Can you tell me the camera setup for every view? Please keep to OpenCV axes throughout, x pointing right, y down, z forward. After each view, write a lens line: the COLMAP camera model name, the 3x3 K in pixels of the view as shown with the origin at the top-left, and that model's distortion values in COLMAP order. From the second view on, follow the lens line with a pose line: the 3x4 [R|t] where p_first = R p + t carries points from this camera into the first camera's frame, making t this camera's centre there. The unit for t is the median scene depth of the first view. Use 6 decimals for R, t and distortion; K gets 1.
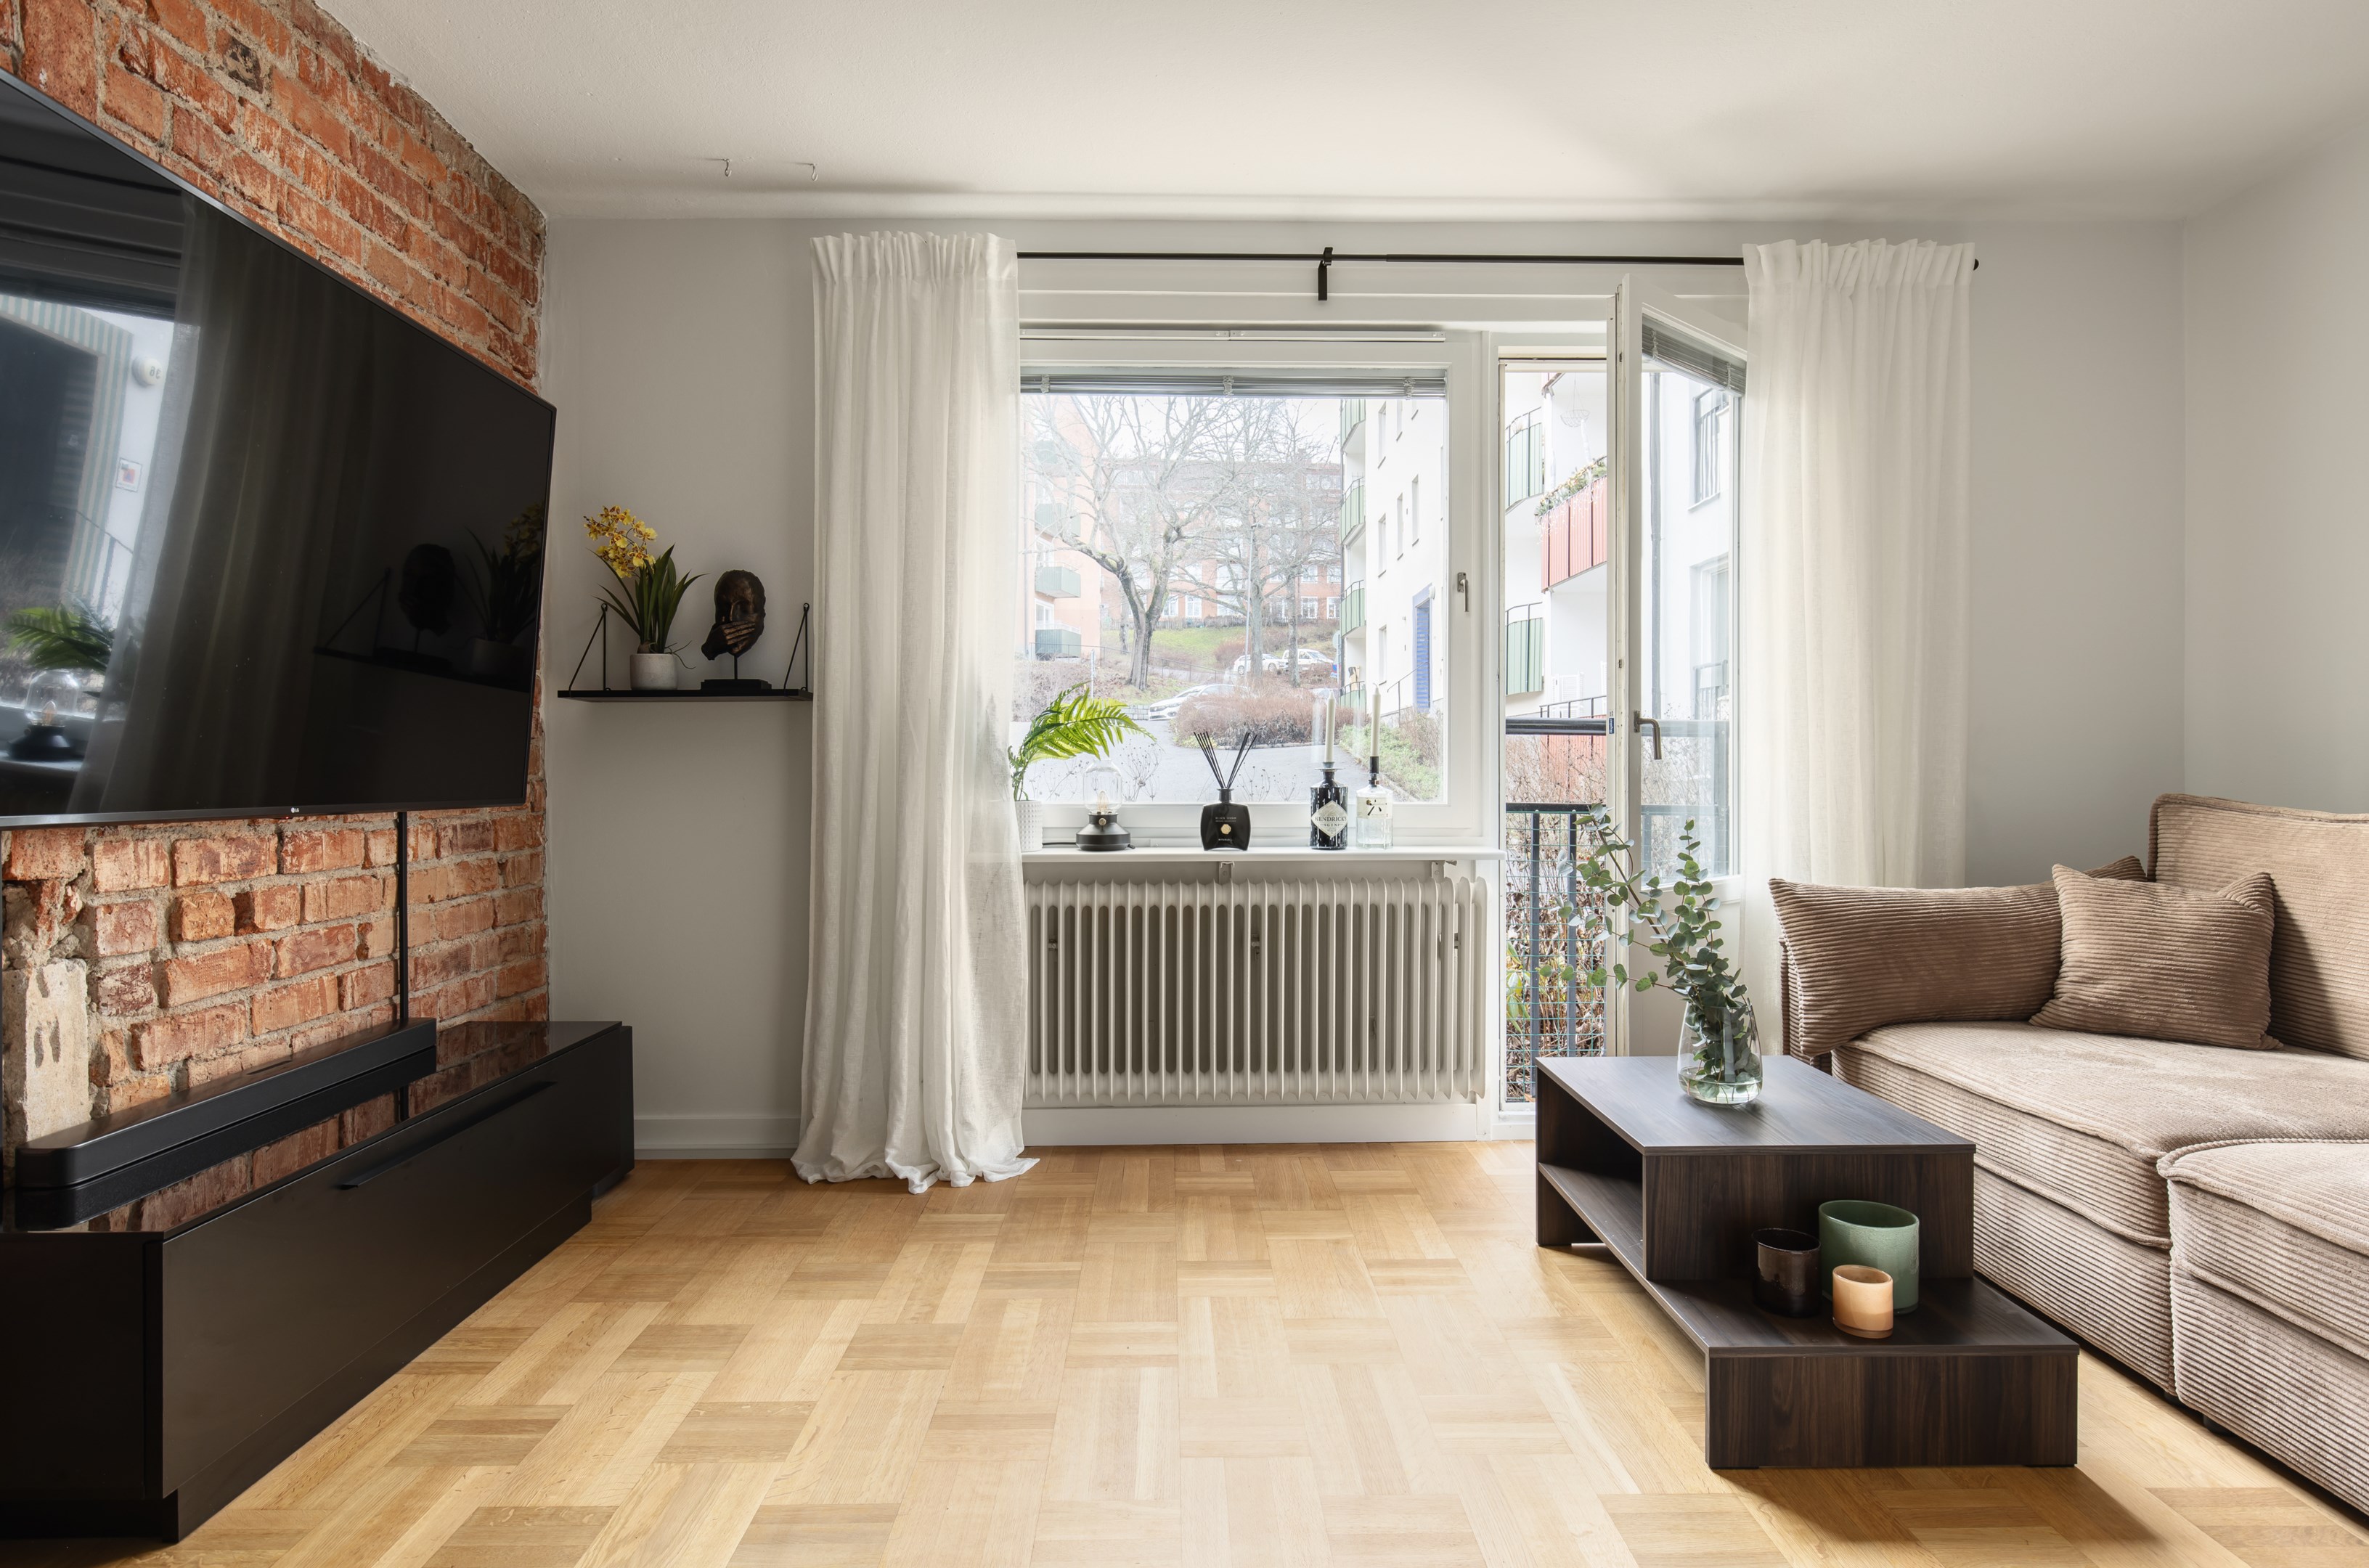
lens RADIAL K [[1290.1, 0, 1184.5], [0, 1290.1, 784.0], [0, 0, 1]] dist [-0.001137, 0.000711]
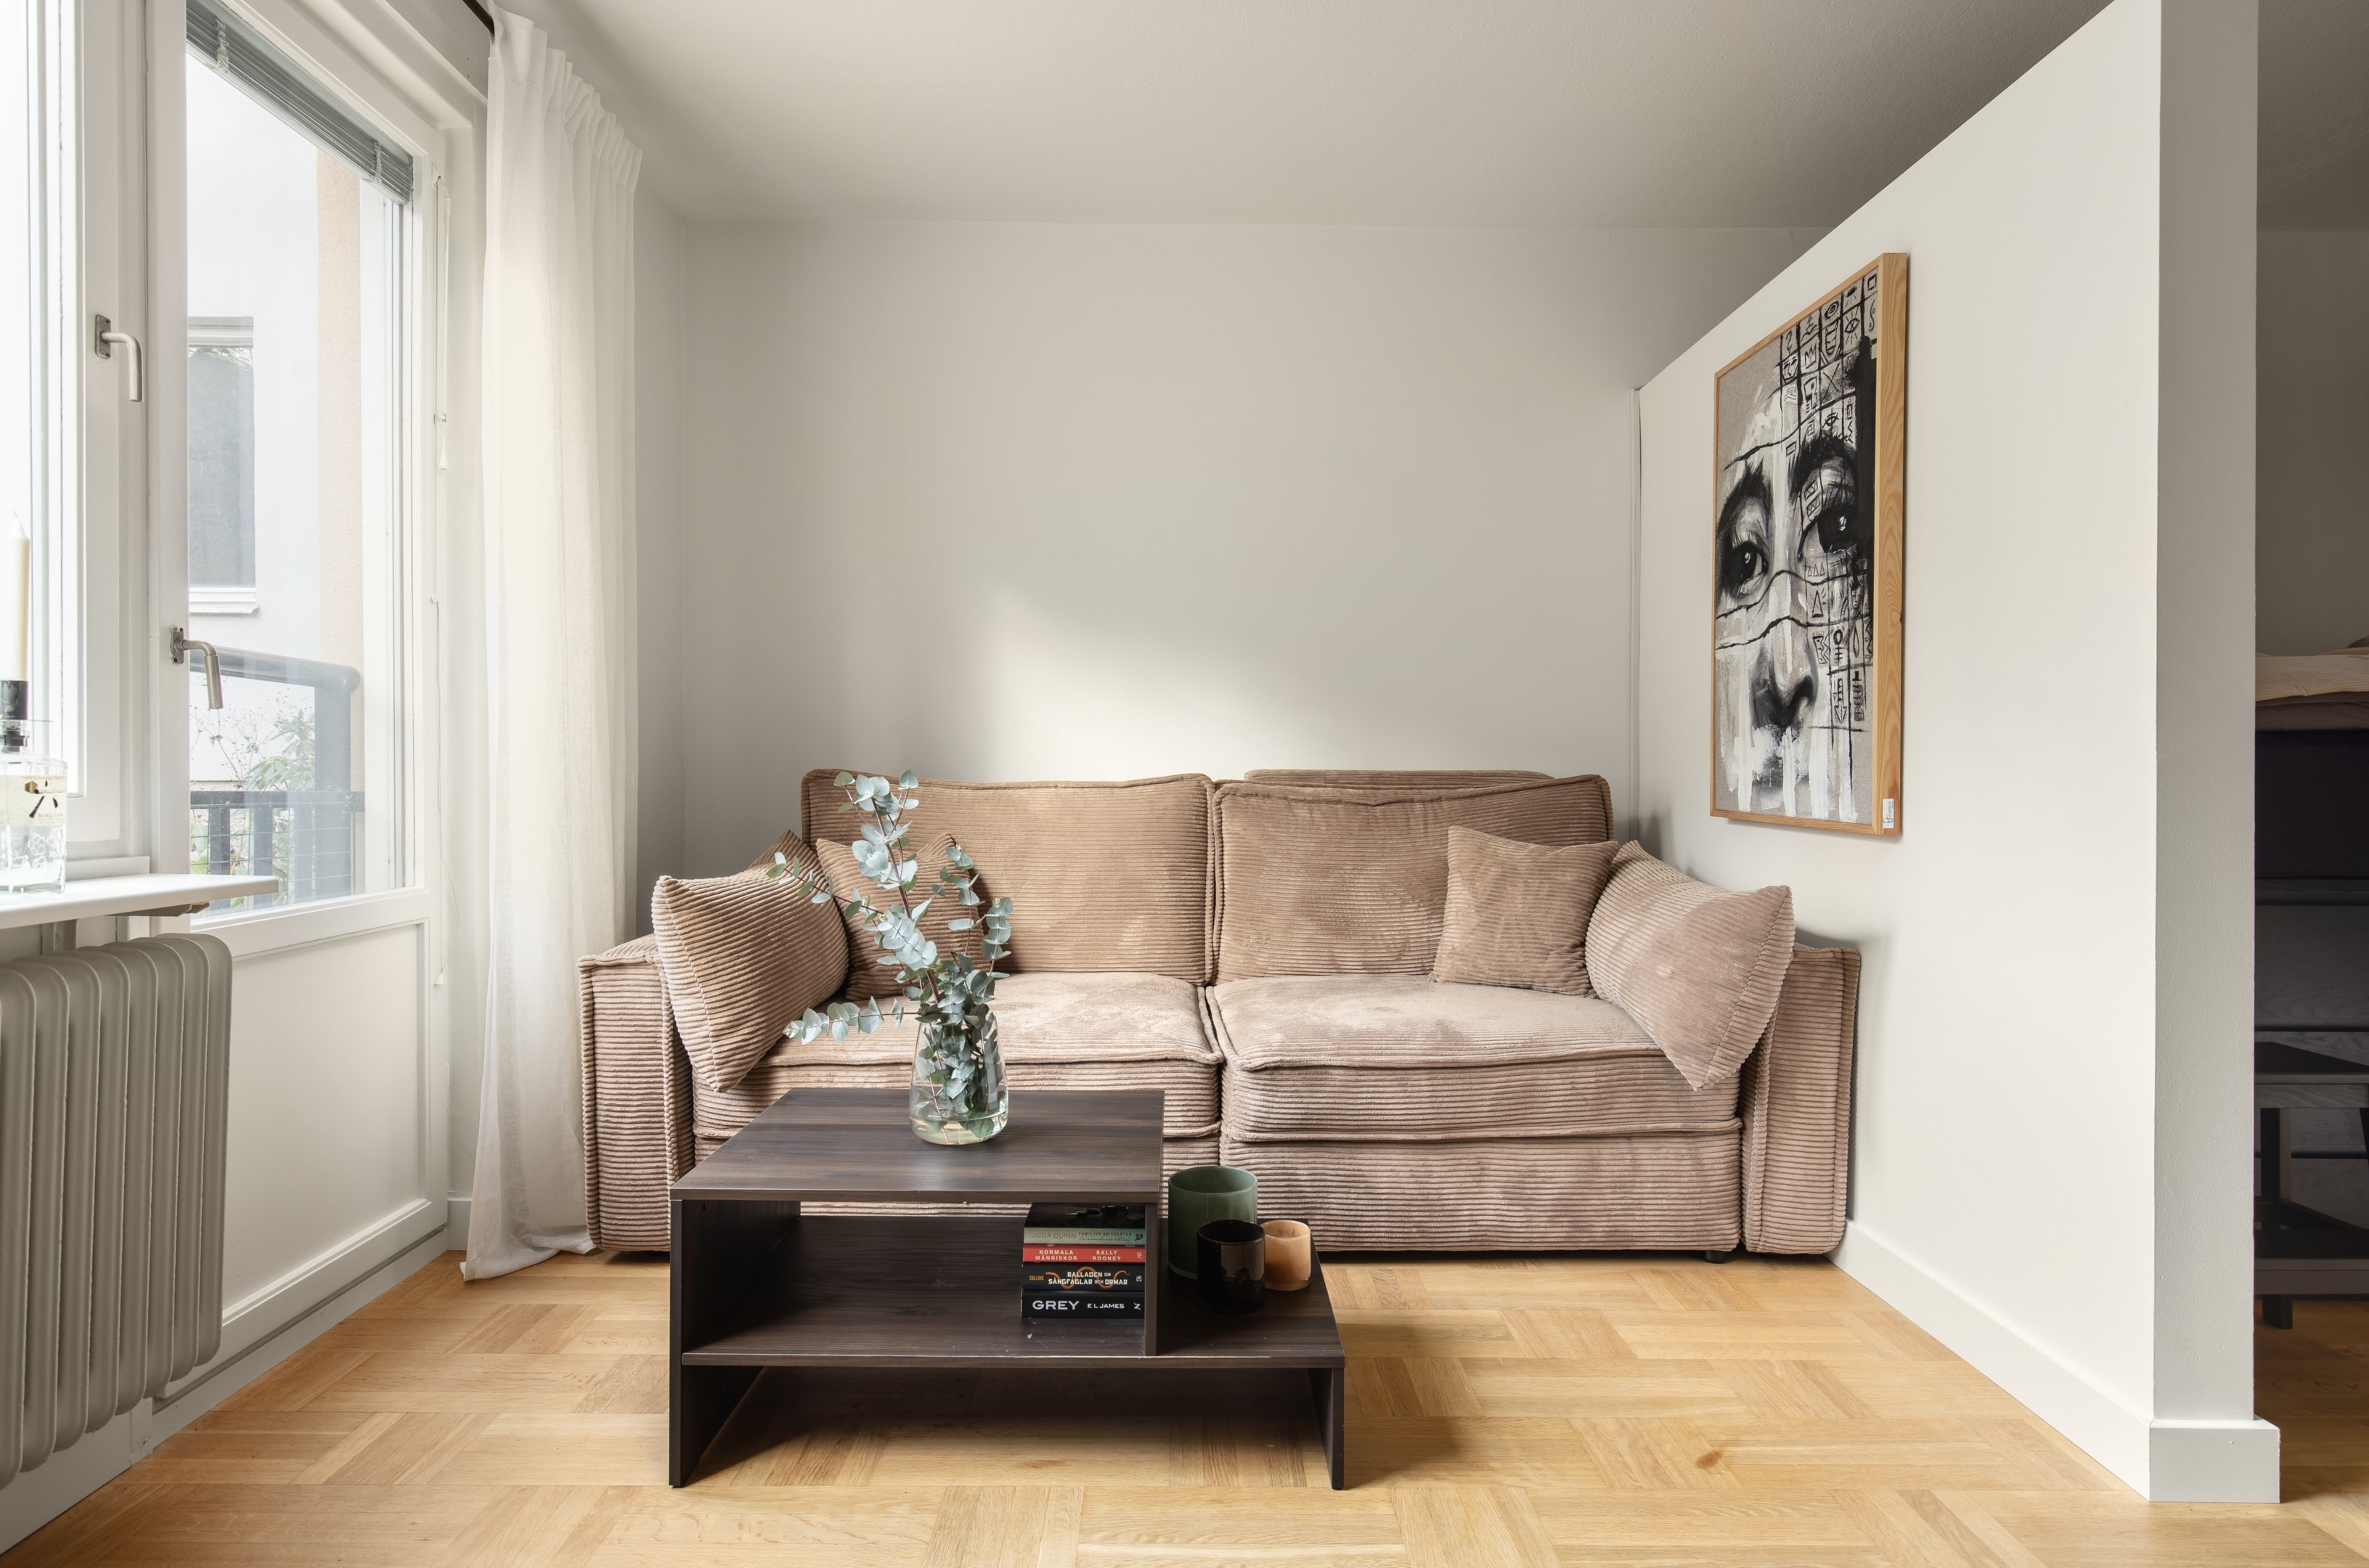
lens RADIAL K [[1323.9, 0, 1184.5], [0, 1323.9, 784.0], [0, 0, 1]] dist [0.002112, 0.000409]
pose [[0.008559, -0.007525, 0.999935, -0.326961], [0.007000, 0.999948, 0.007465, 0.014016], [-0.999939, 0.006936, 0.008611, 0.676387]]
